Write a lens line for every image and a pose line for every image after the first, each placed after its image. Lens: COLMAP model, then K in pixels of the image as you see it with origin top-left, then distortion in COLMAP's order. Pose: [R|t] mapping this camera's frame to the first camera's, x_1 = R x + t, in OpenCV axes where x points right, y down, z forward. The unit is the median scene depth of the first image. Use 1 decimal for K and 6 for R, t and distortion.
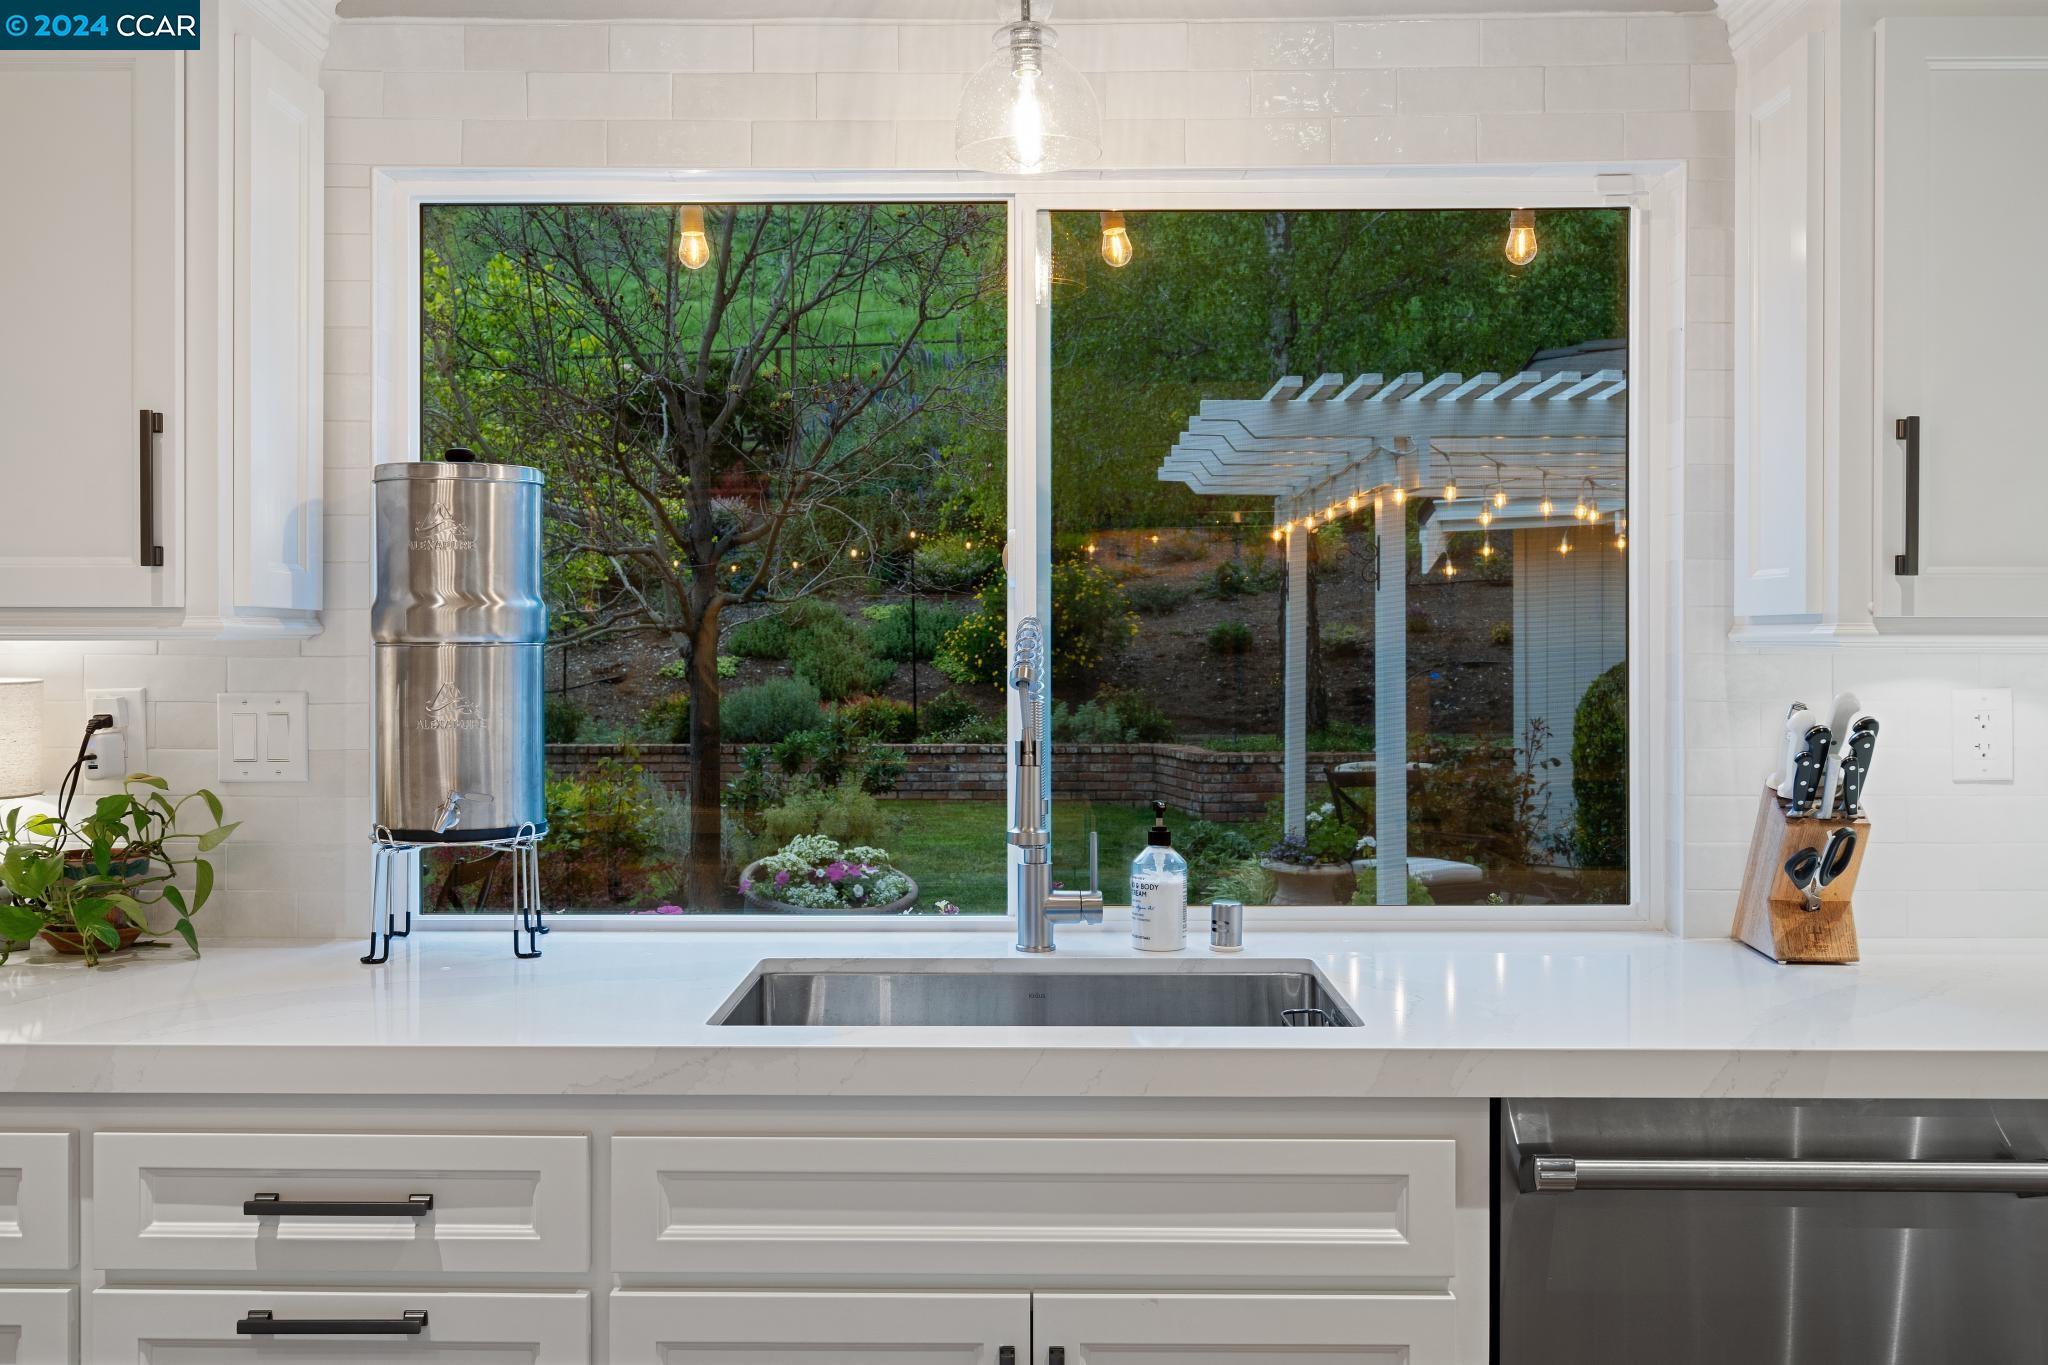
lens RADIAL K [[1771.3, 0, 1029.9], [0, 1771.3, 643.3], [0, 0, 1]] dist [0.001829, 0.000385]
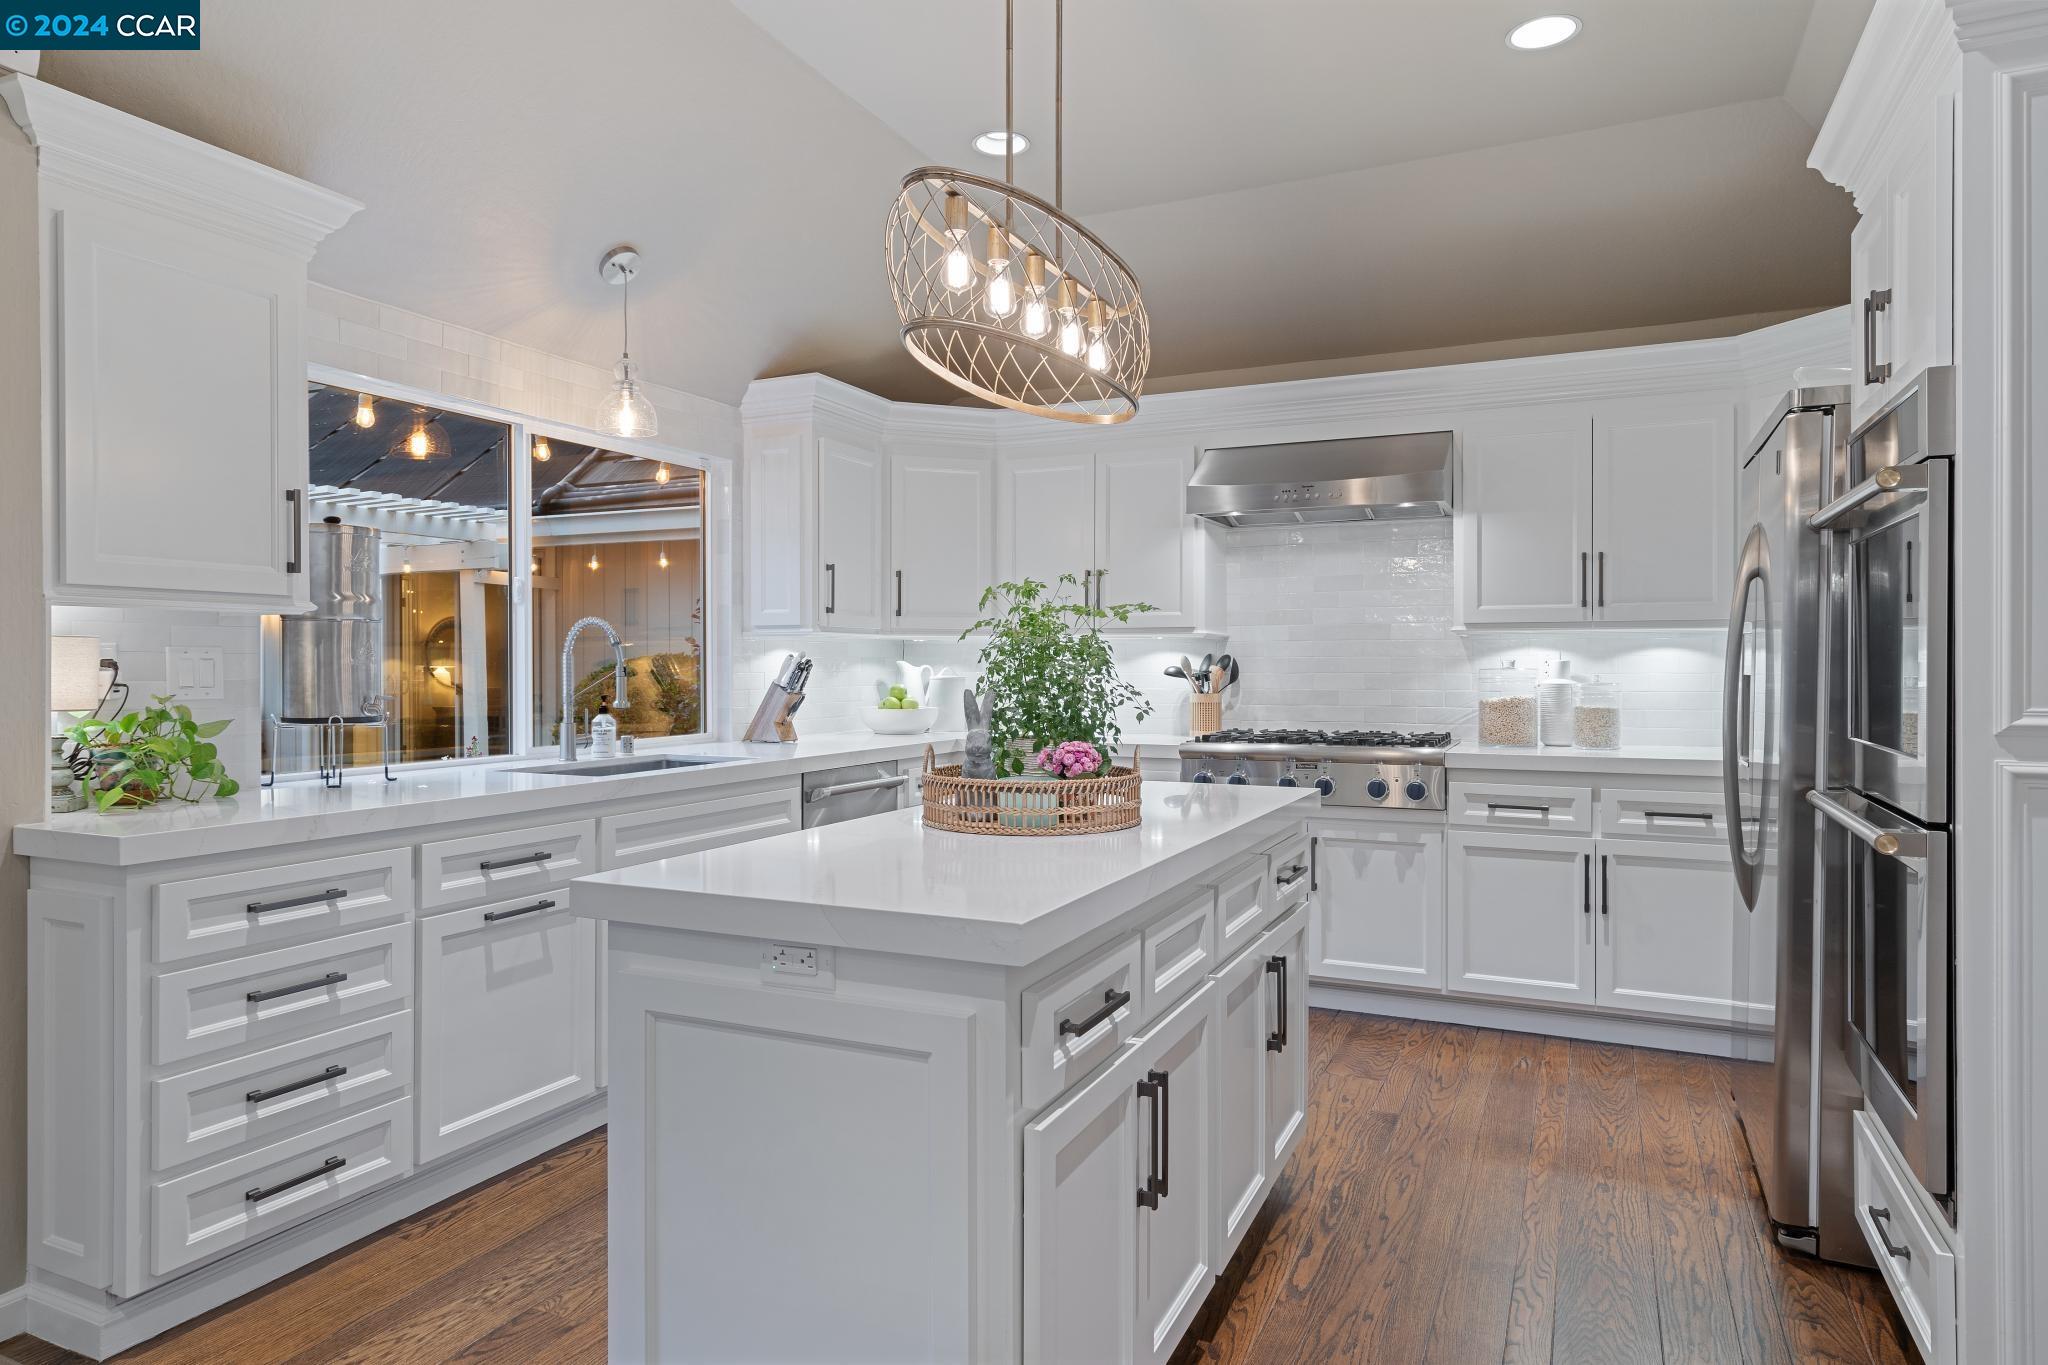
lens RADIAL K [[1158.4, 0, 1019.0], [0, 1158.4, 663.2], [0, 0, 1]] dist [0.001785, 0.000337]
pose [[0.426007, -0.002055, 0.904718, -1.124849], [0.003659, 0.999993, 0.000549, 0.046959], [-0.904713, 0.003076, 0.426011, -0.178975]]
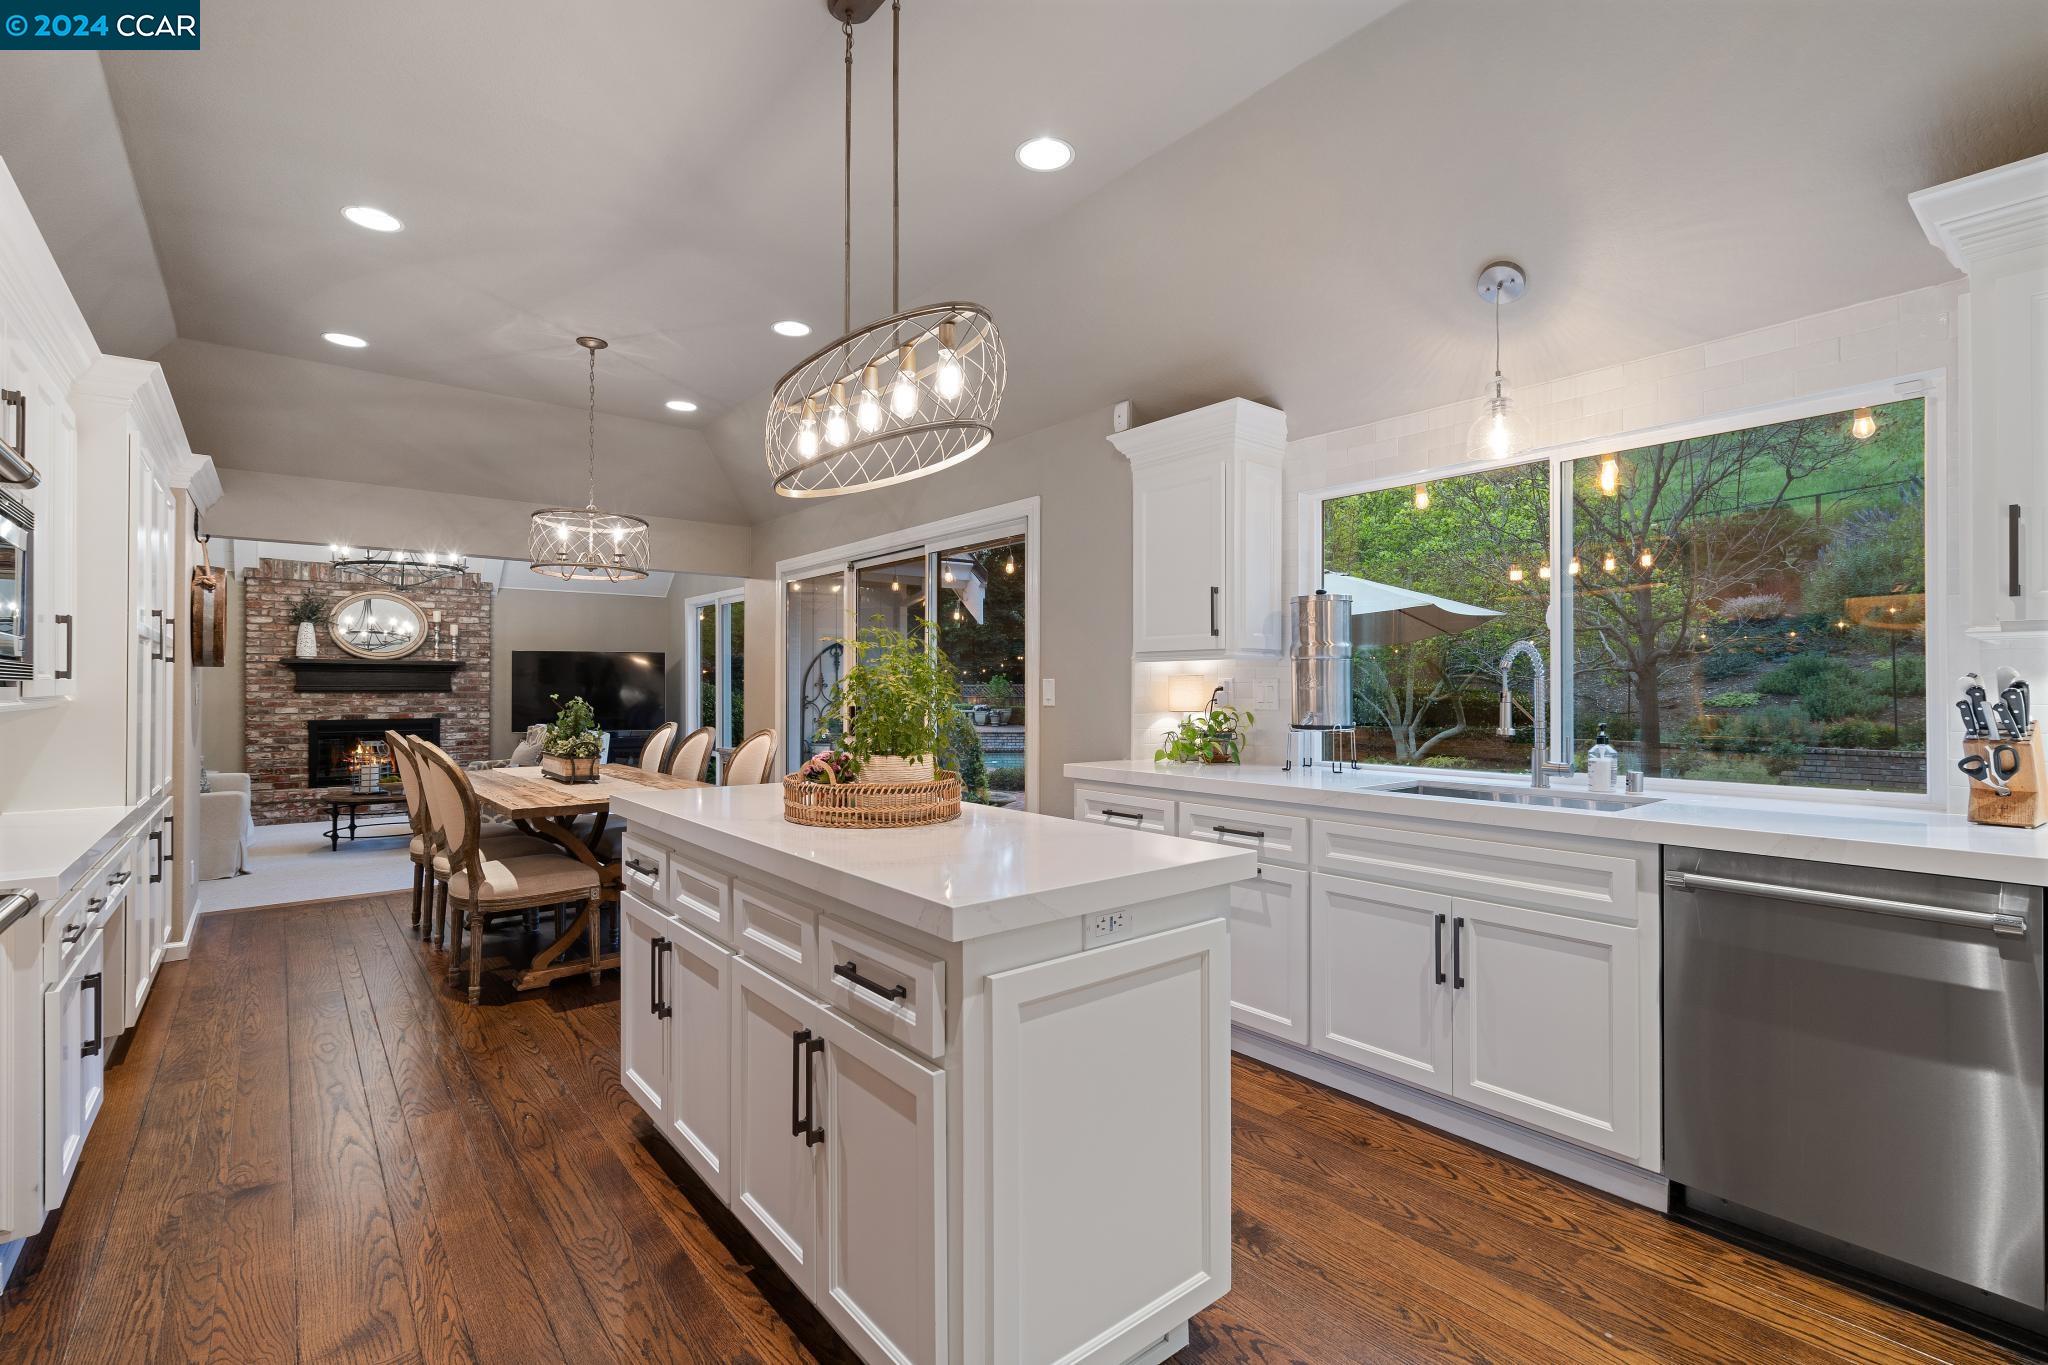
lens RADIAL K [[934.7, 0, 1060.3], [0, 934.7, 683.3], [0, 0, 1]] dist [0.000522, 0.000230]
pose [[0.659595, -0.006210, -0.751596, 0.509992], [0.000259, 0.999968, -0.008035, 0.048429], [0.751622, 0.005105, 0.659575, -0.271257]]
